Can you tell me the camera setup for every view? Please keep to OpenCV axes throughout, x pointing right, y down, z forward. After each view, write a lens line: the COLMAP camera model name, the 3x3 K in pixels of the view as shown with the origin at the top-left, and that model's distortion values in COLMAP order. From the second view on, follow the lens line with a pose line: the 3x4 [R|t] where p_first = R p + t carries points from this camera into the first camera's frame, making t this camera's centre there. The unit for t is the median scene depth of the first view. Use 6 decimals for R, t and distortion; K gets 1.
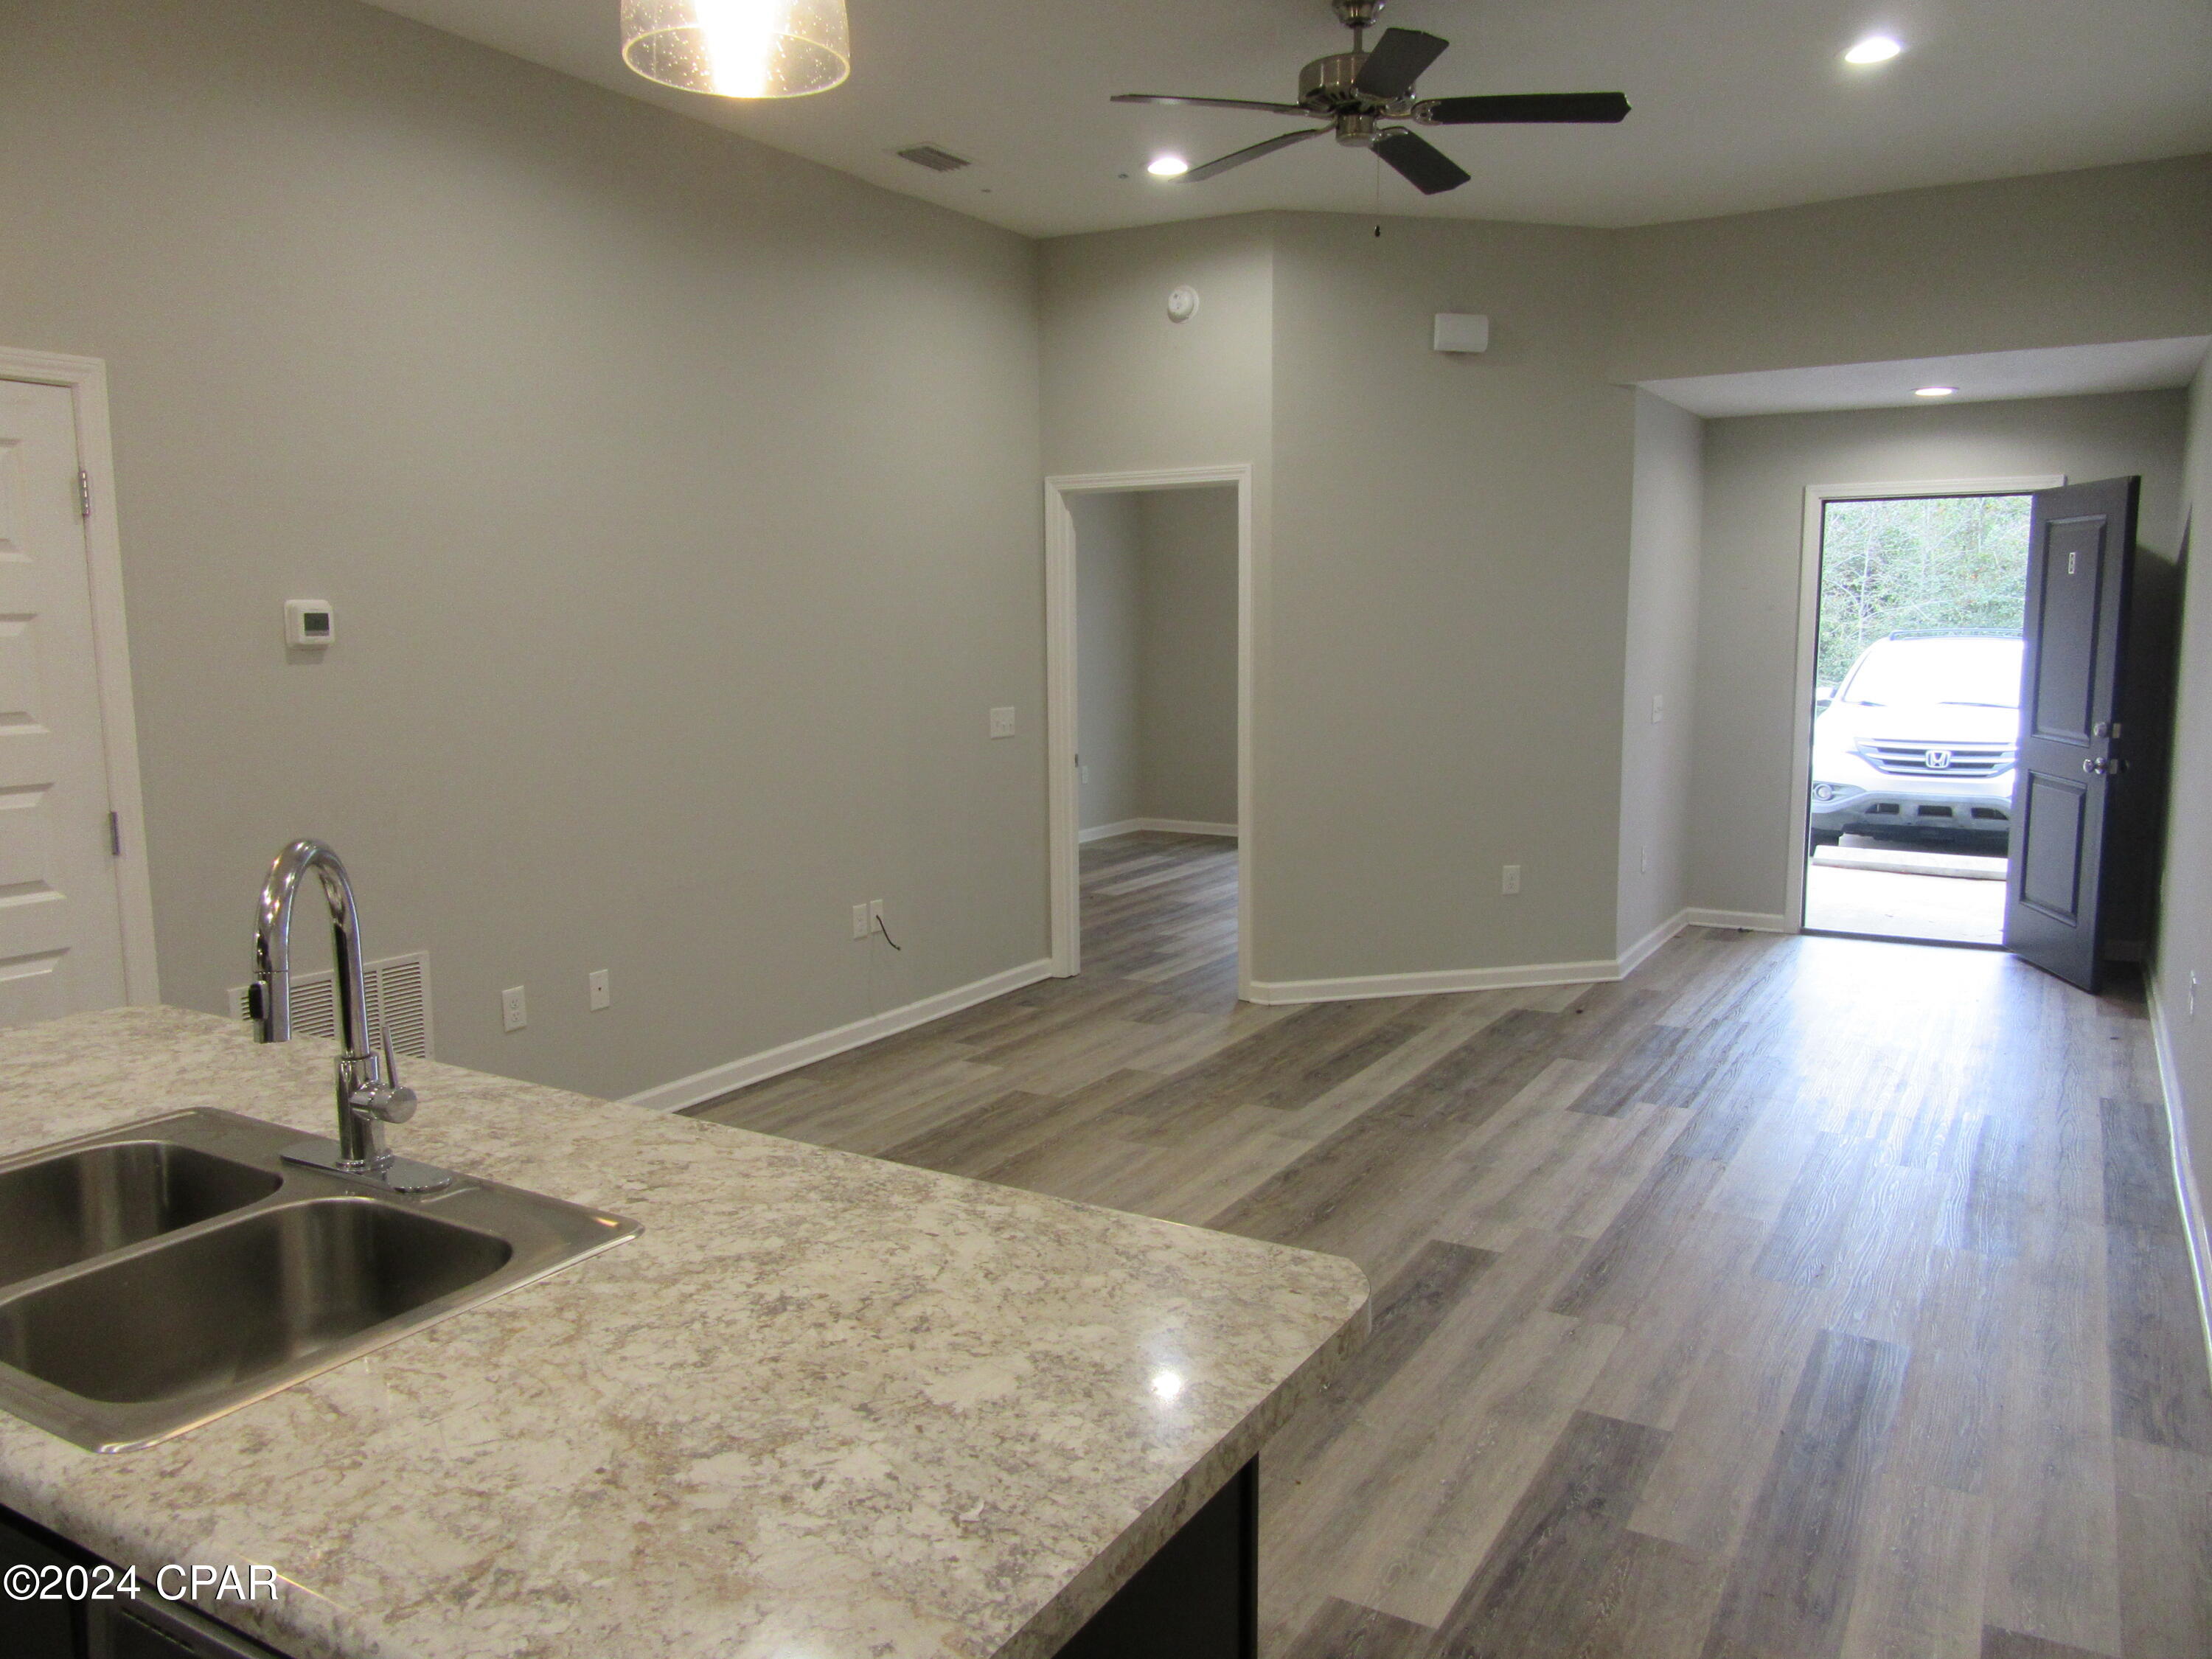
lens RADIAL K [[1630.6, 0, 1113.1], [0, 1630.6, 835.0], [0, 0, 1]] dist [-0.013241, 0.010263]
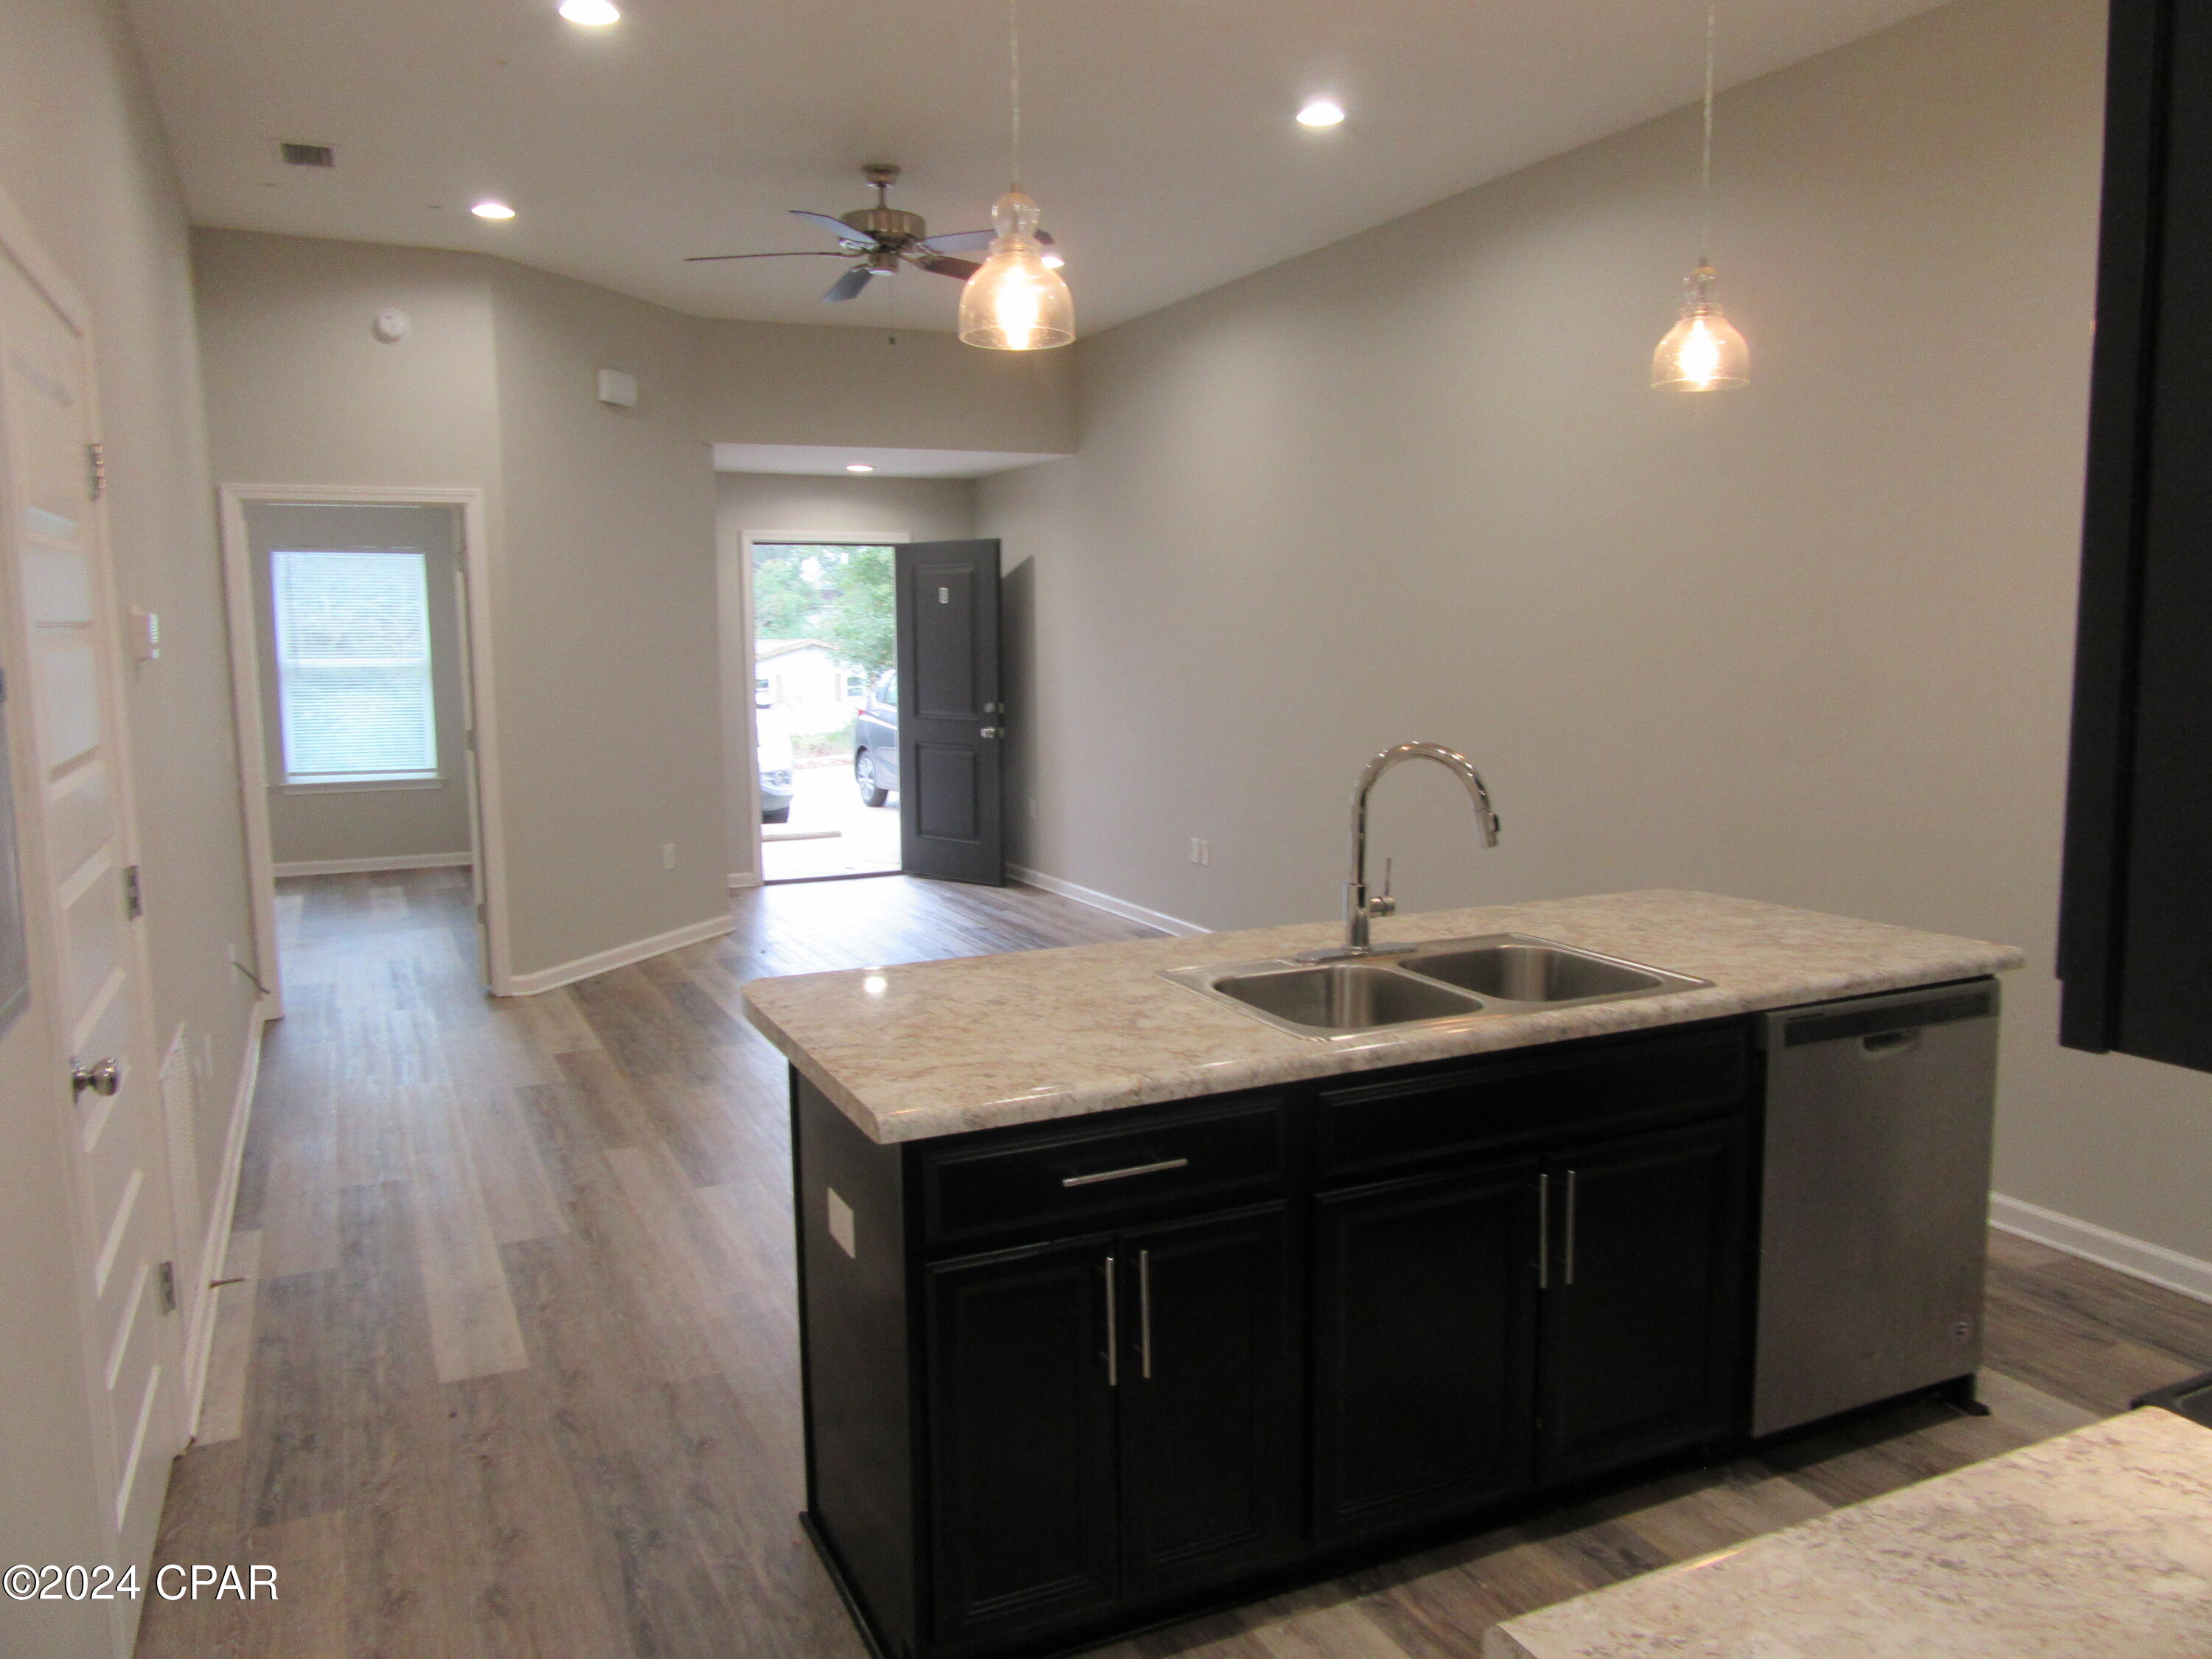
lens RADIAL K [[1630.6, 0, 1108.9], [0, 1630.6, 829.8], [0, 0, 1]] dist [-0.013241, 0.010263]
pose [[0.559561, -0.098601, 0.822903, -0.719529], [0.113383, 0.992670, 0.041844, -0.006379], [-0.820997, 0.069888, 0.566639, 0.098035]]
